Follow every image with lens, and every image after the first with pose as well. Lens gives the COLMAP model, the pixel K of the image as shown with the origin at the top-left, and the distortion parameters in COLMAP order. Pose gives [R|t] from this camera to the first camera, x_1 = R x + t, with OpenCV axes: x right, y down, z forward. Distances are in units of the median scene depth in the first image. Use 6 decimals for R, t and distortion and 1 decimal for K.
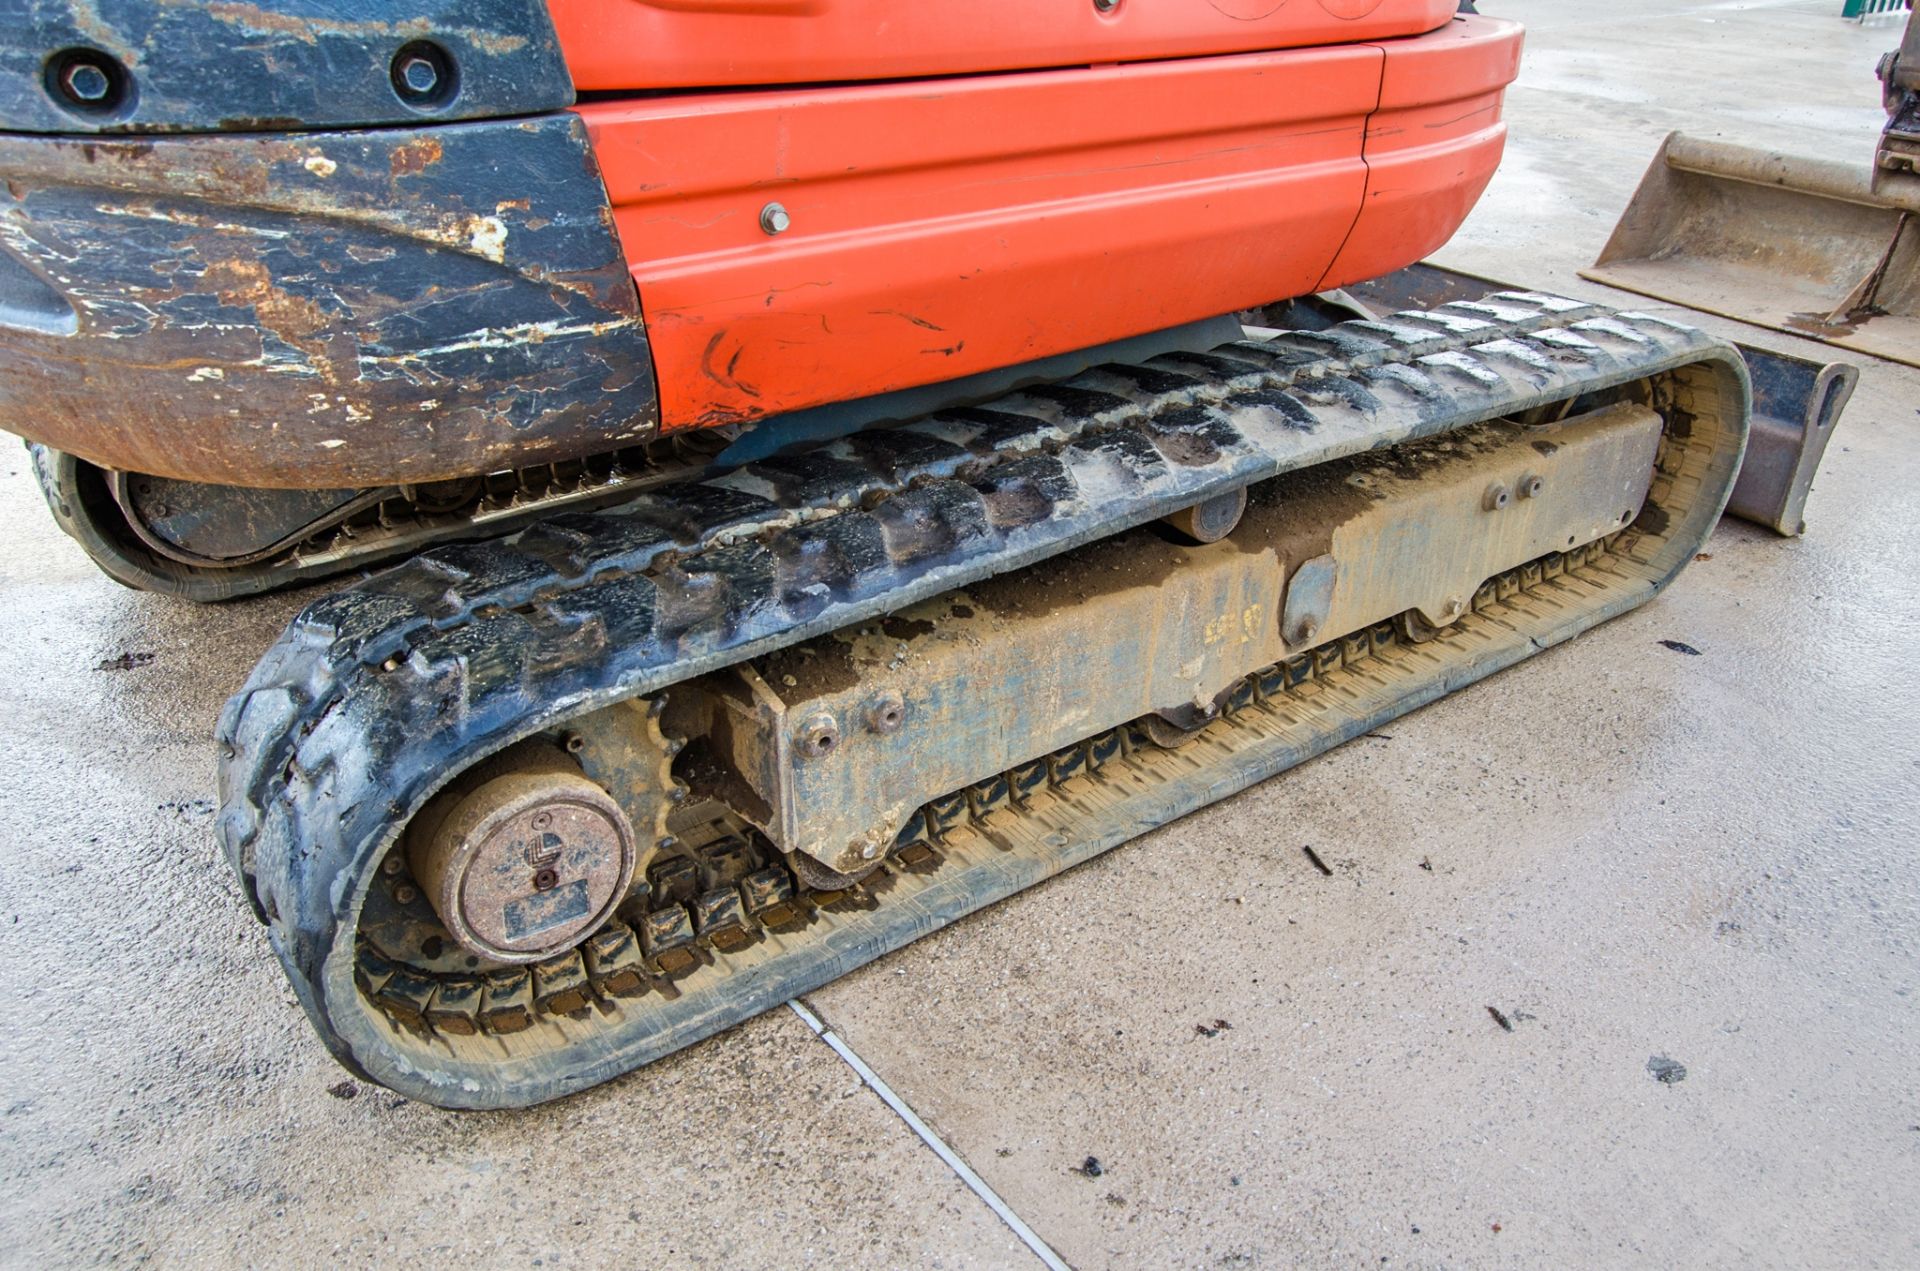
lens RADIAL K [[1471.0, 0, 983.3], [0, 1471.0, 651.9], [0, 0, 1]] dist [-0.019160, 0.022518]
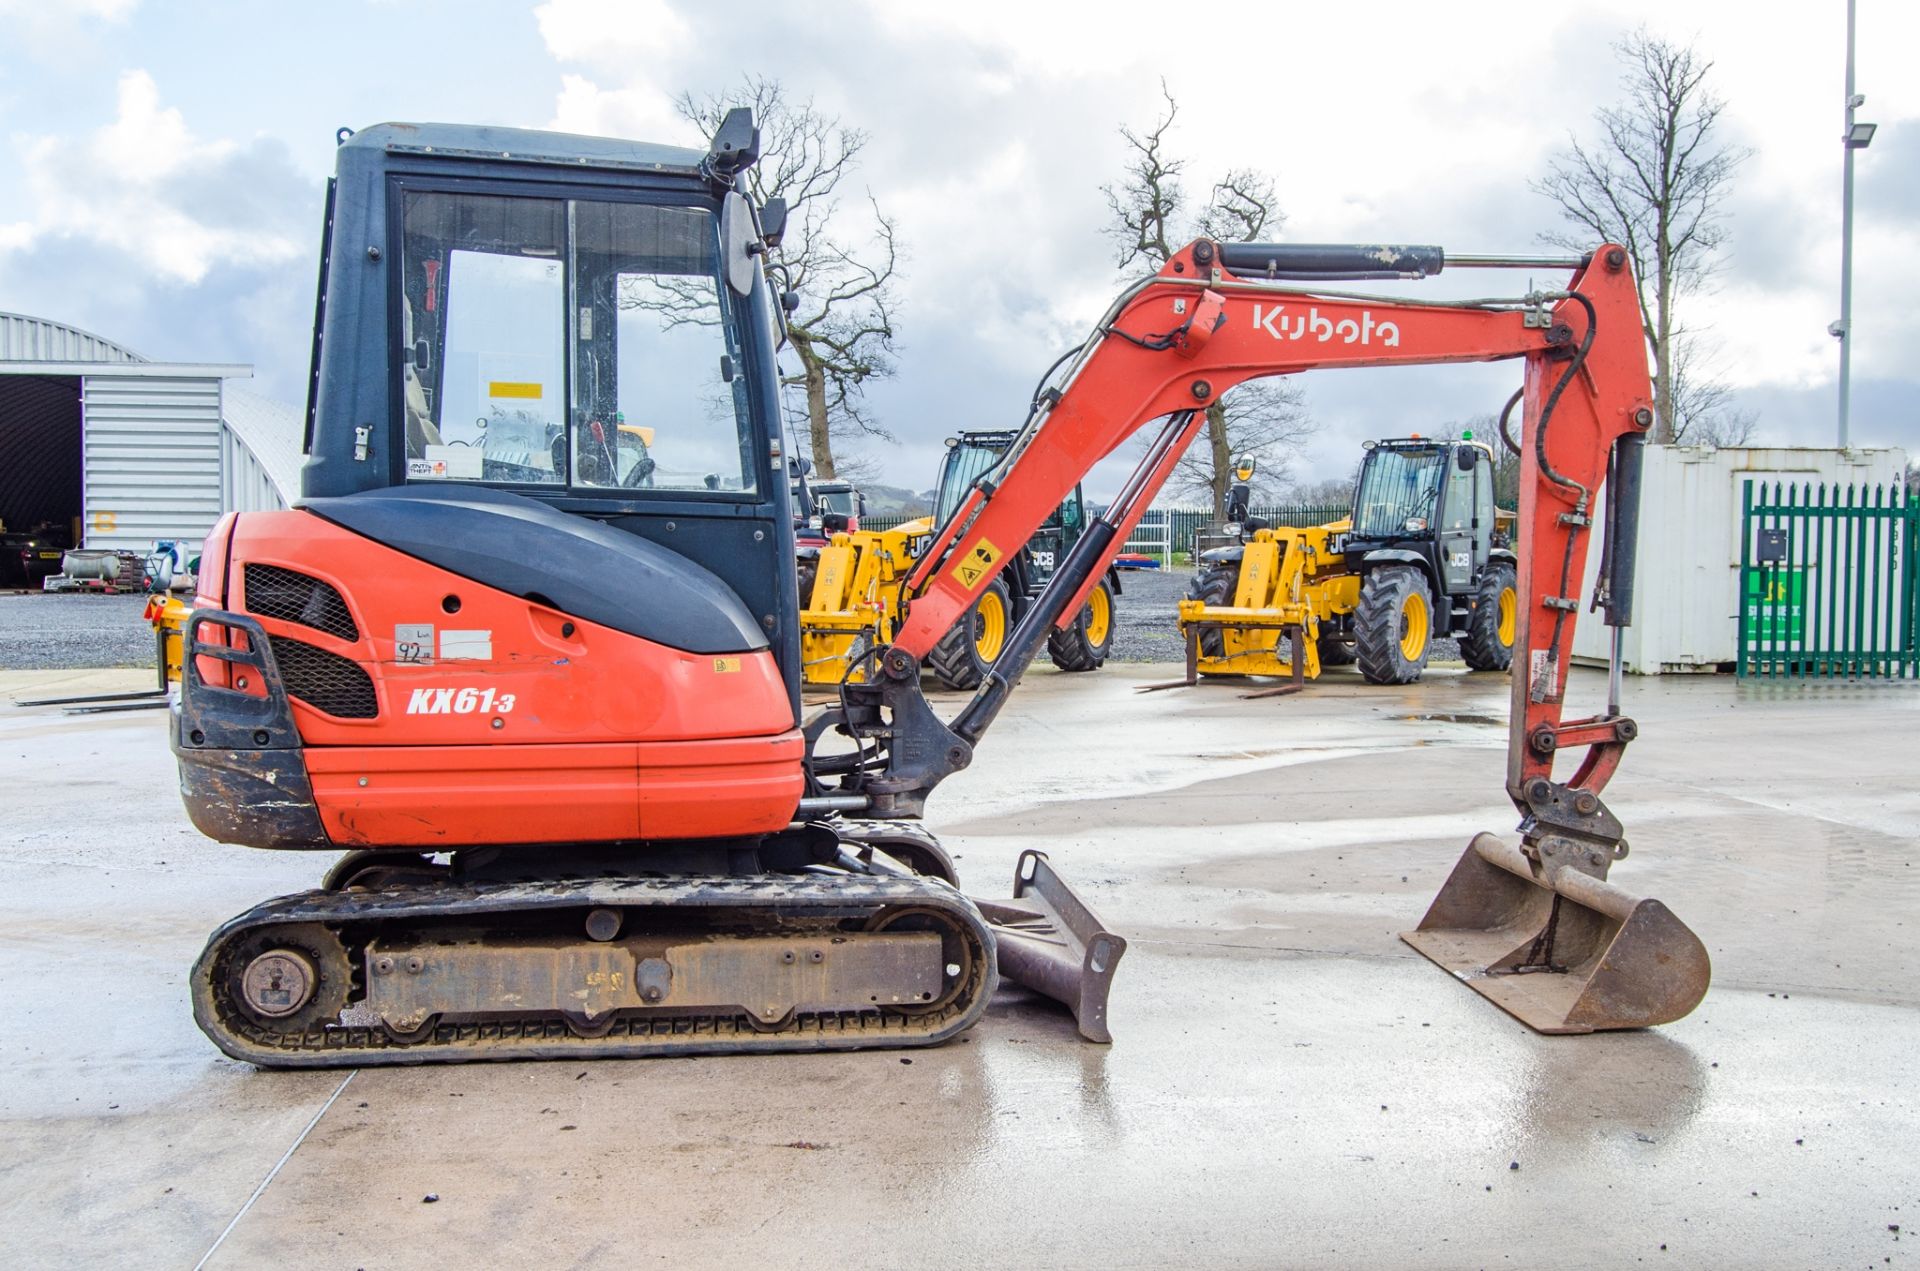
lens RADIAL K [[1710.2, 0, 983.2], [0, 1710.2, 641.0], [0, 0, 1]] dist [-0.035333, 0.036339]
pose [[0.857152, -0.010586, -0.514954, 2.456419], [-0.223919, 0.892707, -0.391069, 0.500509], [0.463843, 0.450514, 0.762815, -1.176728]]
